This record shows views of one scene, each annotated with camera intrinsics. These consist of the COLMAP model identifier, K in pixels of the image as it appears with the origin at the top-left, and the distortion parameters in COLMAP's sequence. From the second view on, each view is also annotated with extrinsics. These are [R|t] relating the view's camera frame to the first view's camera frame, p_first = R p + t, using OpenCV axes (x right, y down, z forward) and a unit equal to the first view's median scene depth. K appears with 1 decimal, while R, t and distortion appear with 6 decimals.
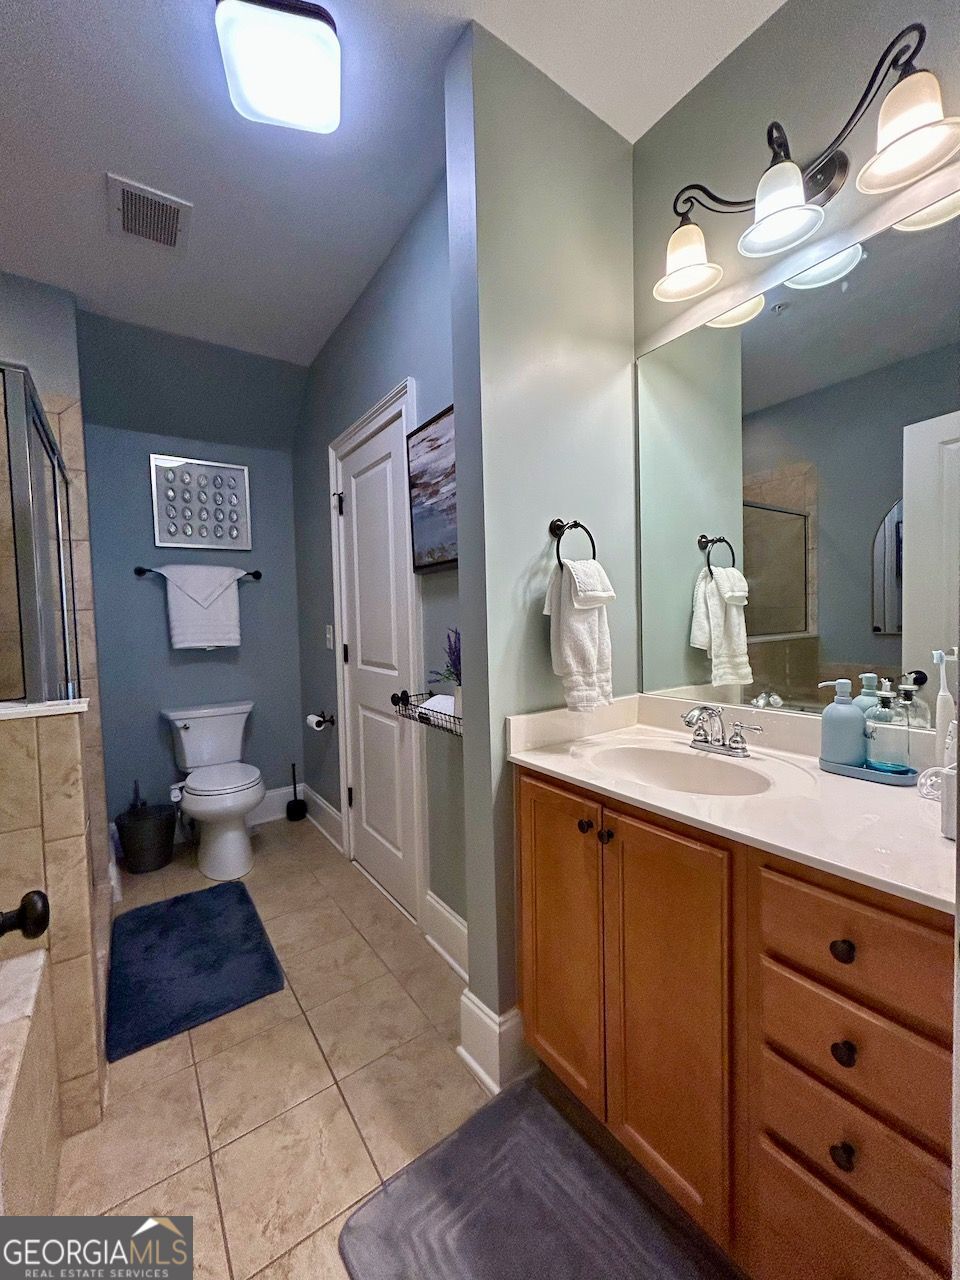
lens RADIAL K [[515.4, 0, 484.1], [0, 515.4, 639.7], [0, 0, 1]] dist [0.000184, 0.000308]
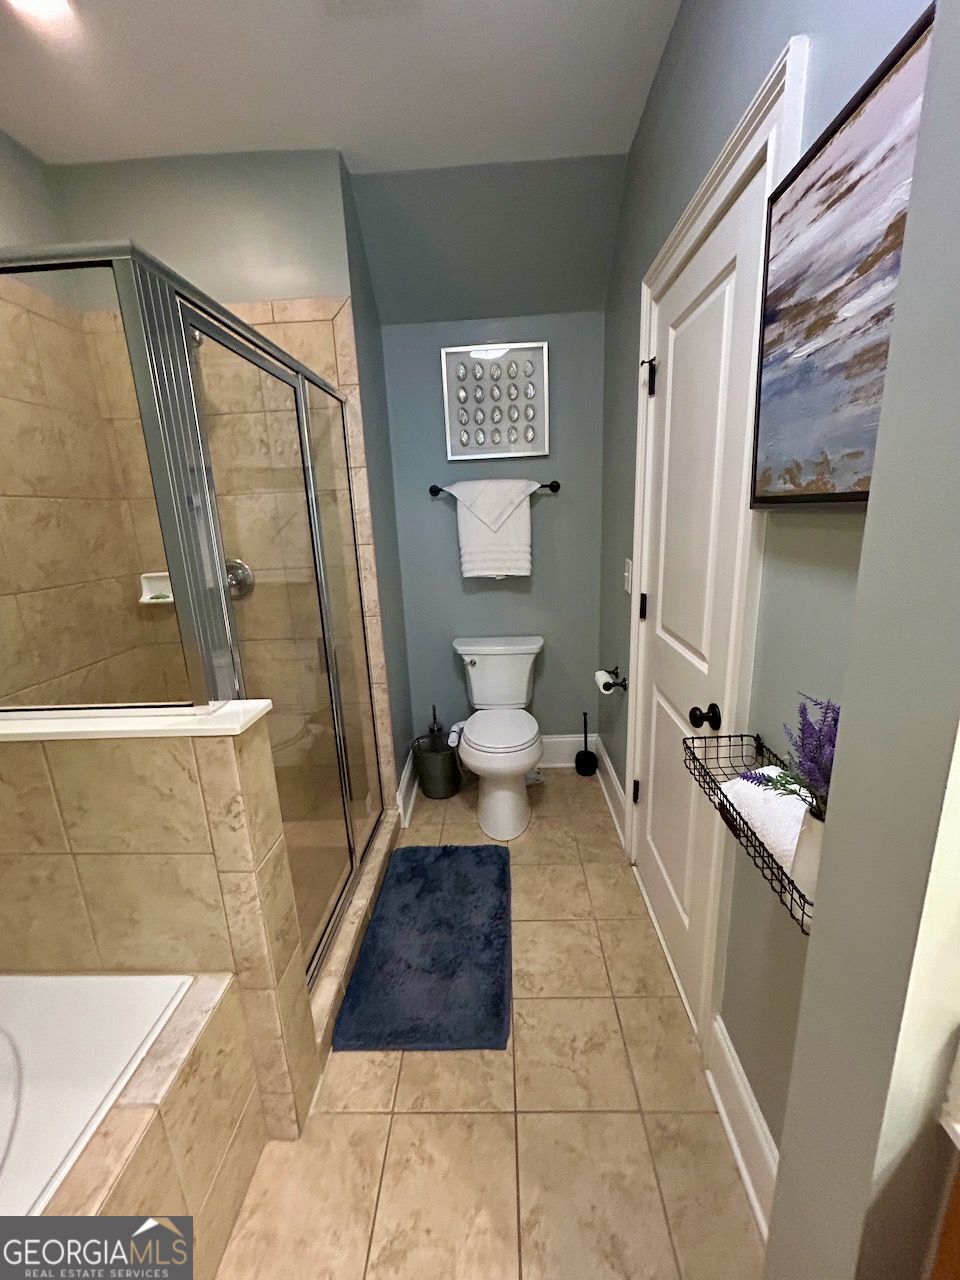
lens RADIAL K [[515.4, 0, 483.4], [0, 515.4, 637.9], [0, 0, 1]] dist [0.000184, 0.000308]
pose [[0.796964, 0.138762, -0.587872, -0.026444], [-0.007421, 0.975431, 0.220182, -0.099259], [0.603981, -0.171114, 0.778413, 0.364607]]
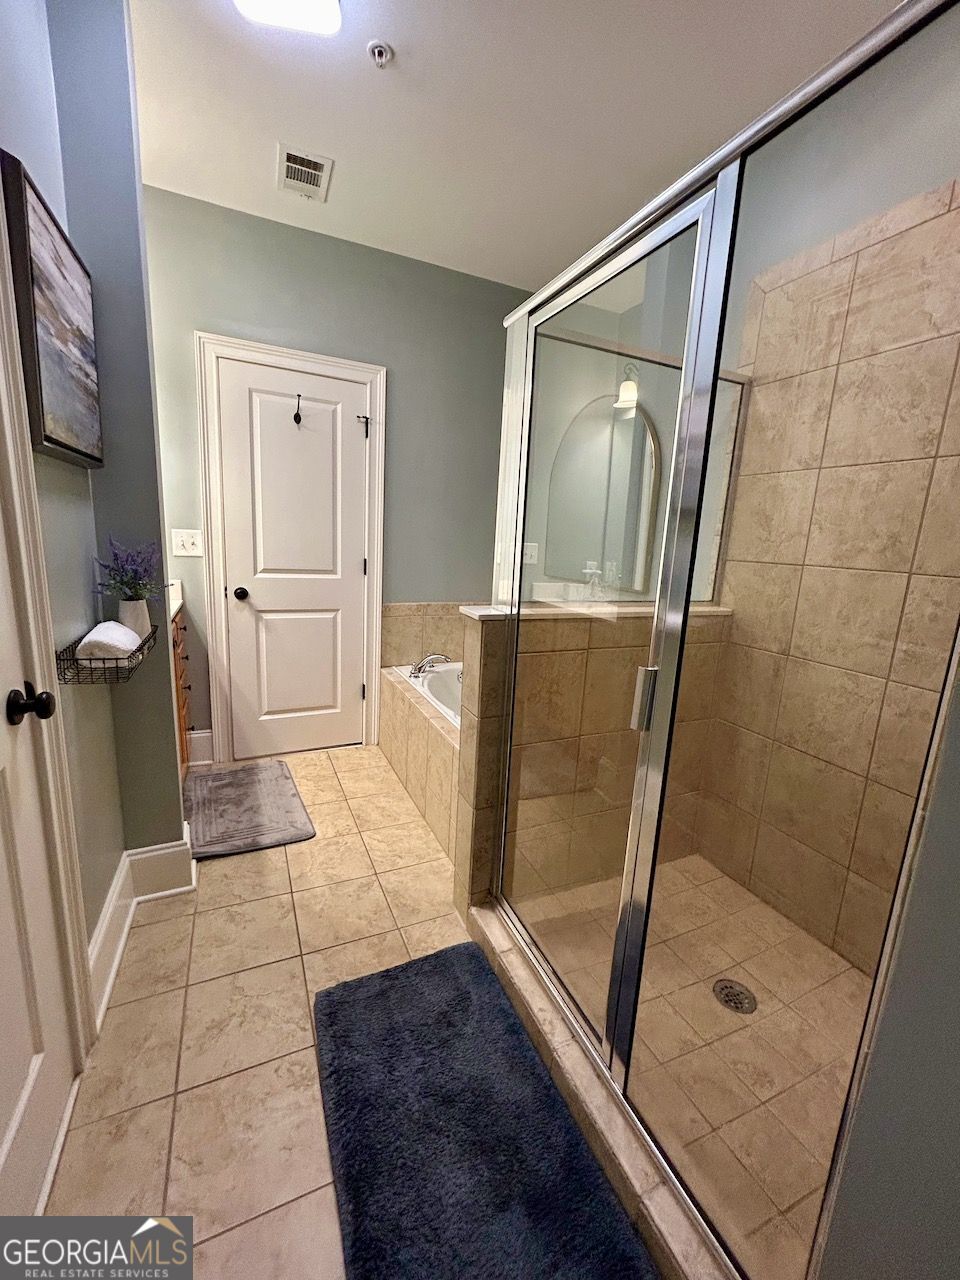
lens RADIAL K [[515.4, 0, 481.0], [0, 515.4, 641.8], [0, 0, 1]] dist [0.000184, 0.000308]
pose [[-0.982412, -0.062868, 0.175824, -0.595819], [-0.018848, 0.970195, 0.241593, -0.055168], [-0.185772, 0.234030, -0.954316, 1.261739]]
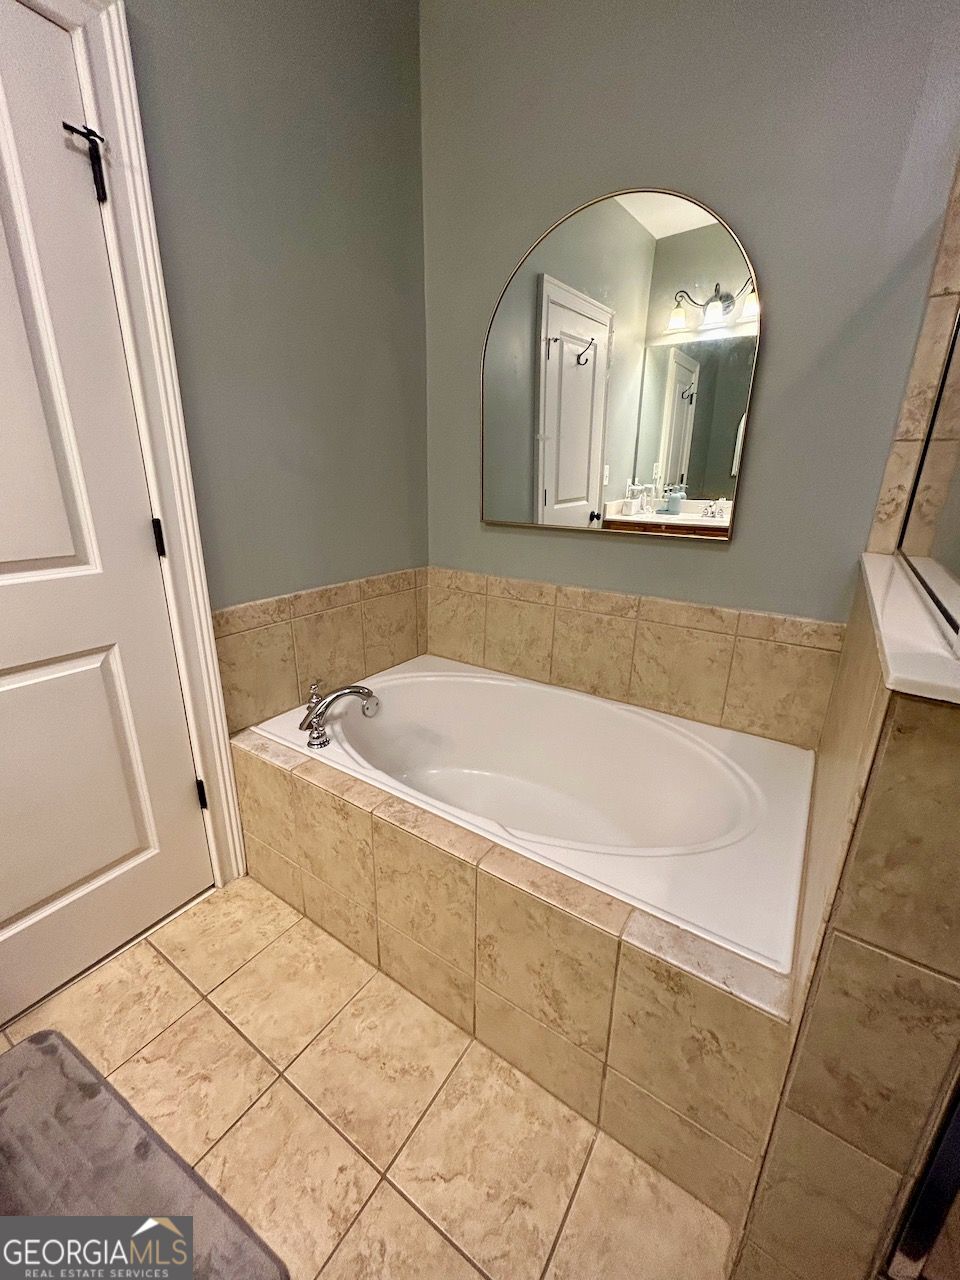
lens RADIAL K [[515.4, 0, 478.2], [0, 515.4, 638.7], [0, 0, 1]] dist [0.000184, 0.000308]
pose [[-0.936134, 0.117381, -0.331473, -0.195857], [-0.008773, 0.934551, 0.355720, -0.020863], [0.351533, 0.335910, -0.873836, 0.689551]]
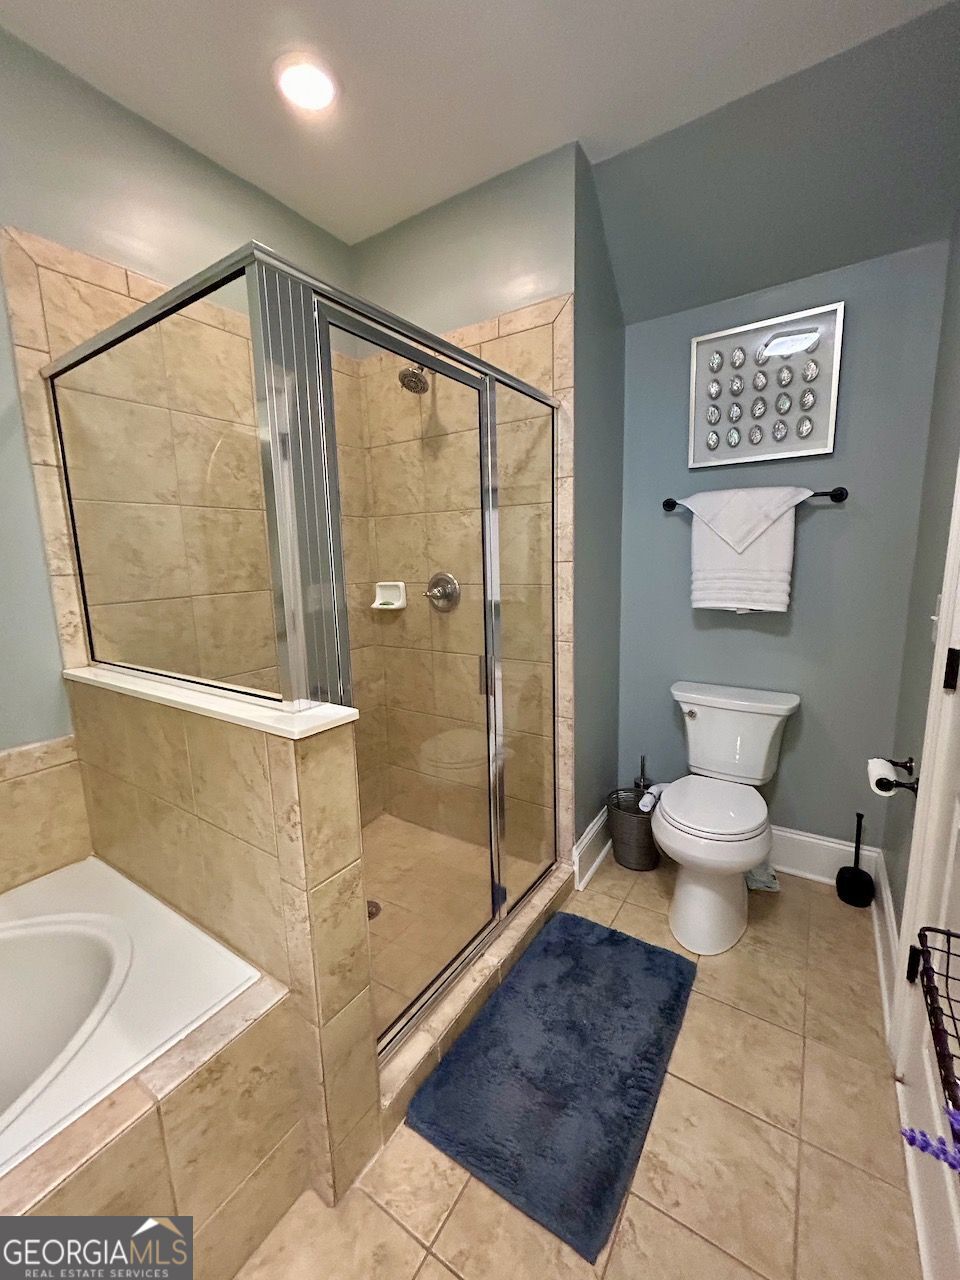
lens RADIAL K [[515.4, 0, 486.5], [0, 515.4, 637.5], [0, 0, 1]] dist [0.000184, 0.000308]
pose [[0.367147, 0.167199, -0.915012, -0.022949], [-0.026995, 0.985213, 0.169195, -0.074128], [0.929771, -0.037419, 0.366231, 0.558426]]
